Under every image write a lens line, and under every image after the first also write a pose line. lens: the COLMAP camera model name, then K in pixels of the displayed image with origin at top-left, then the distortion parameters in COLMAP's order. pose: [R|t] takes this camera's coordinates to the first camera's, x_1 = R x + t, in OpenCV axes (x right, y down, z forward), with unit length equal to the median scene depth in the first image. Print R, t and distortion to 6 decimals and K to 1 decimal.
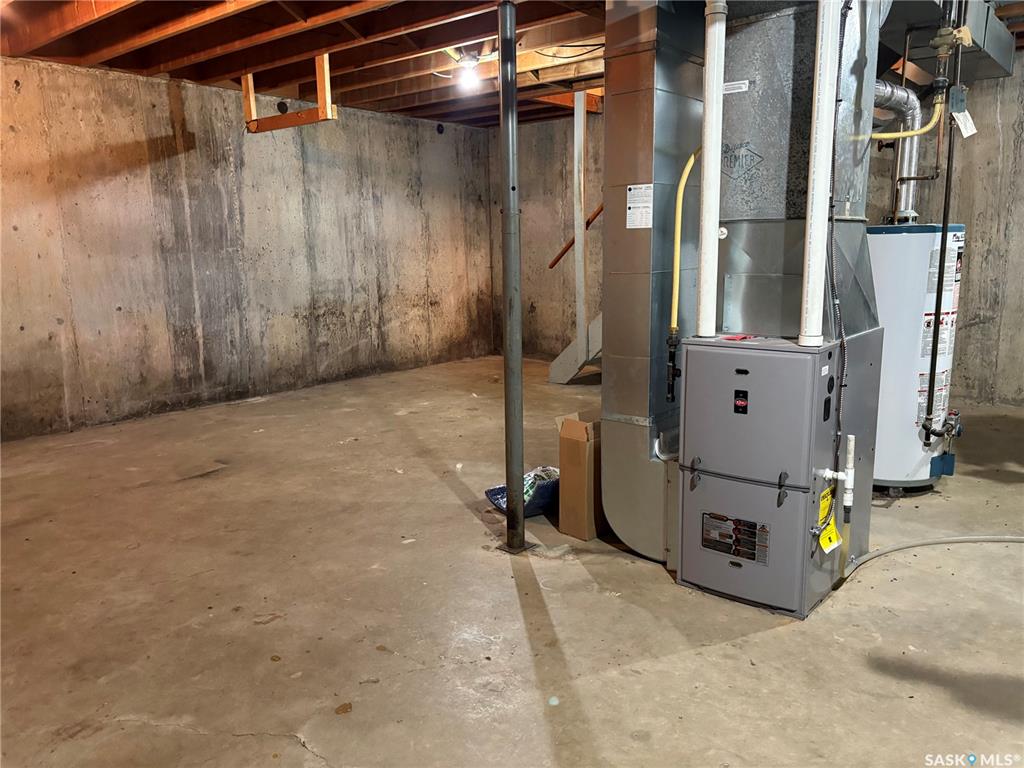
lens RADIAL K [[775.1, 0, 508.4], [0, 775.1, 385.9], [0, 0, 1]] dist [0.065207, -0.064582]
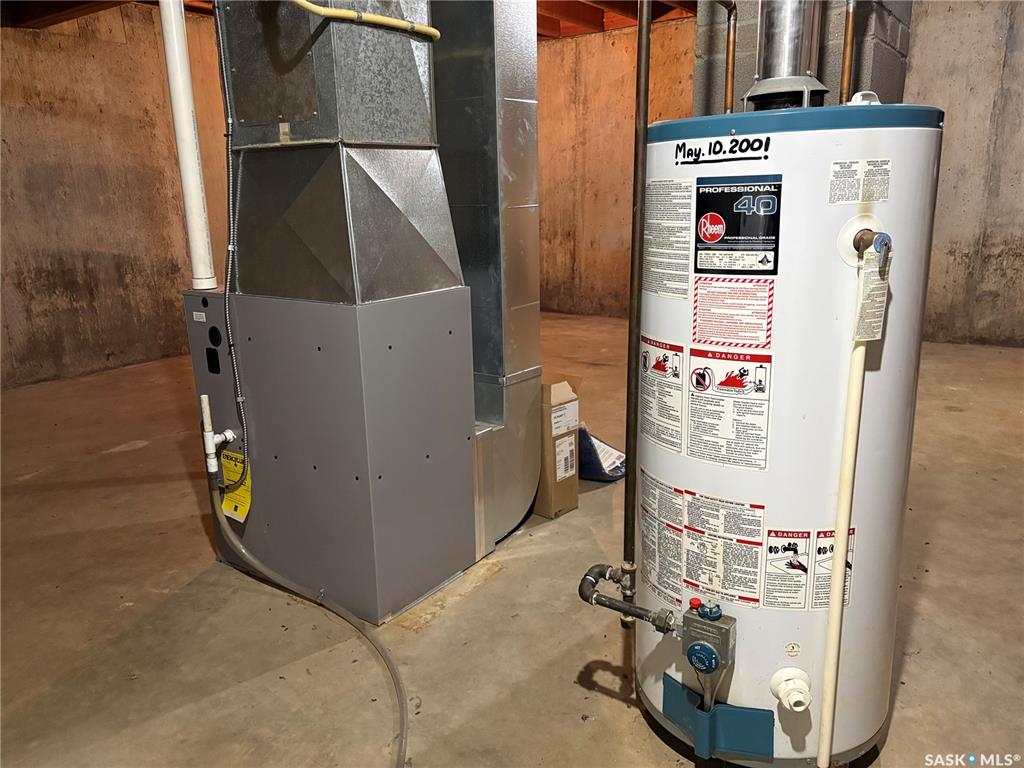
lens RADIAL K [[770.4, 0, 520.6], [0, 770.4, 386.1], [0, 0, 1]] dist [0.113623, -0.139827]
pose [[0.078177, 0.258112, -0.962947, 1.255497], [-0.155299, 0.957265, 0.243981, -0.212009], [0.984769, 0.130470, 0.114921, 1.176948]]
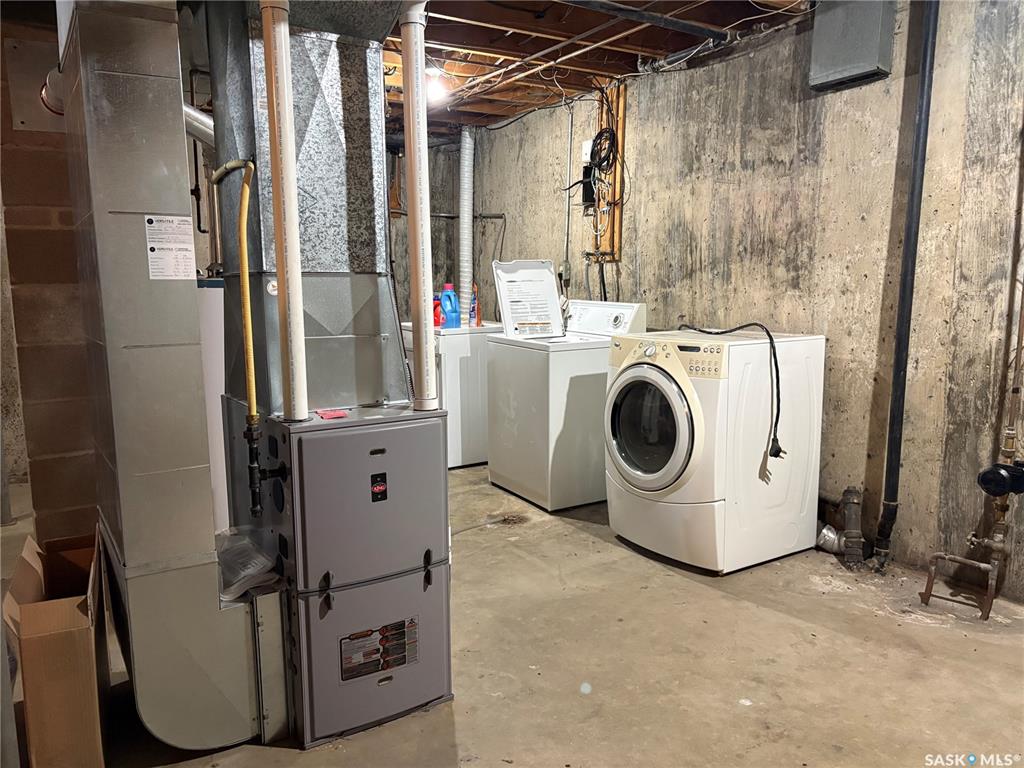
lens RADIAL K [[775.1, 0, 508.4], [0, 775.1, 385.9], [0, 0, 1]] dist [0.065207, -0.064582]
pose [[0.317543, -0.119725, 0.940655, -0.411684], [0.175612, 0.982262, 0.065738, -0.111446], [-0.931841, 0.144316, 0.332935, 0.544161]]
